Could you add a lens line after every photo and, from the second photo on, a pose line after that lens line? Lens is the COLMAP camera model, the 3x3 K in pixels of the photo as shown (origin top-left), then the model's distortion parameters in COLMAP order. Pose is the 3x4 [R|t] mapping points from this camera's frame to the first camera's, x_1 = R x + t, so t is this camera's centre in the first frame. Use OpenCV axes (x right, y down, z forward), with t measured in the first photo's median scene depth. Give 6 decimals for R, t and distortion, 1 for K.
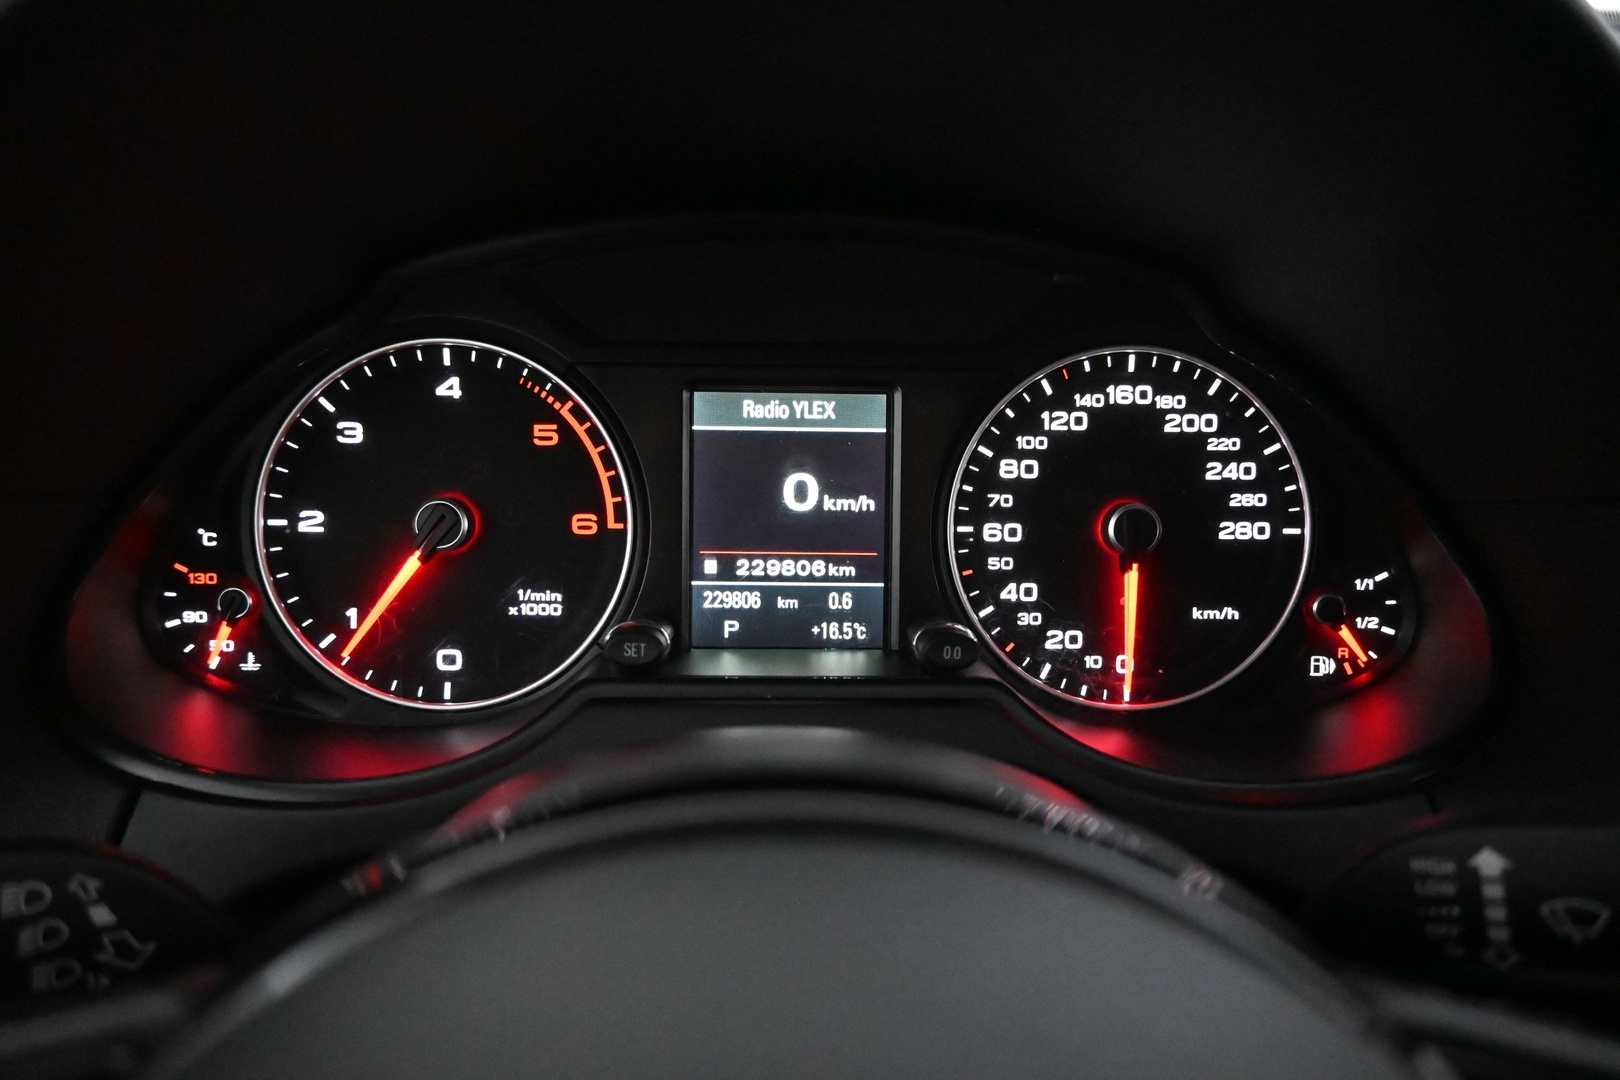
lens RADIAL K [[1116.6, 0, 769.2], [0, 1116.6, 594.7], [0, 0, 1]] dist [0.004438, -0.002471]
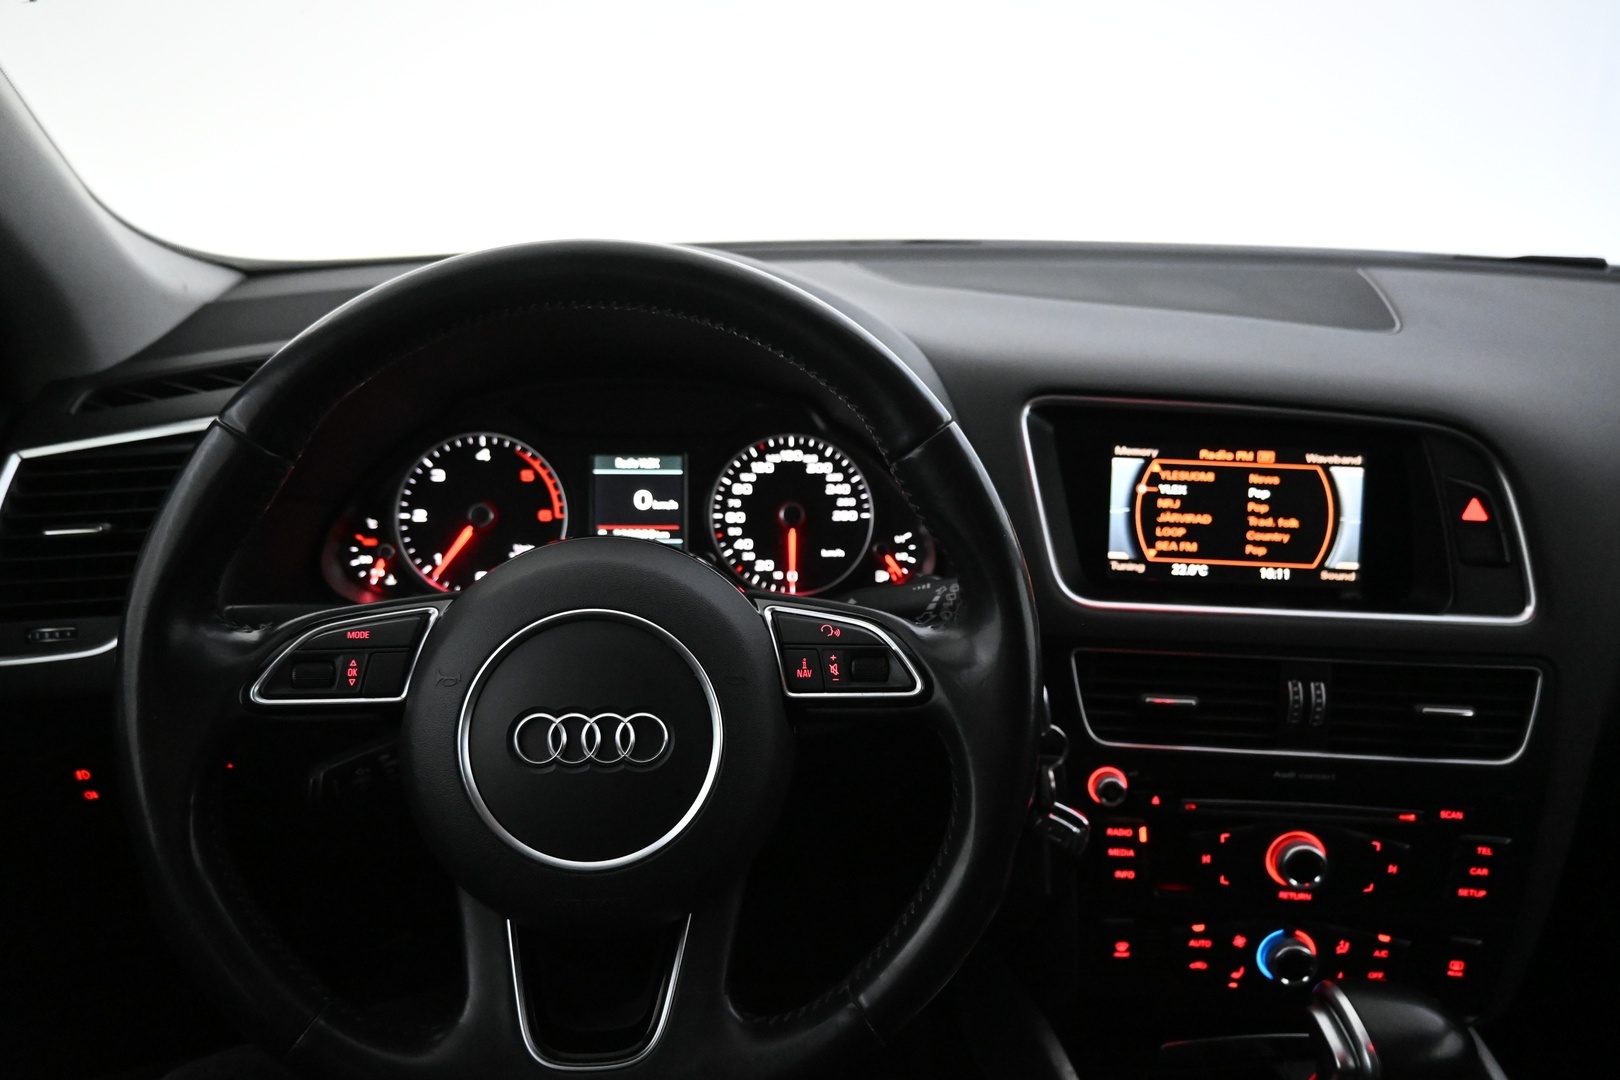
lens RADIAL K [[1116.6, 0, 810.9], [0, 1116.6, 538.9], [0, 0, 1]] dist [0.004438, -0.002471]
pose [[0.998302, -0.011817, 0.057047, 0.233641], [0.015829, 0.997392, -0.070411, 0.147051], [-0.056066, 0.071194, 0.995886, -1.231767]]
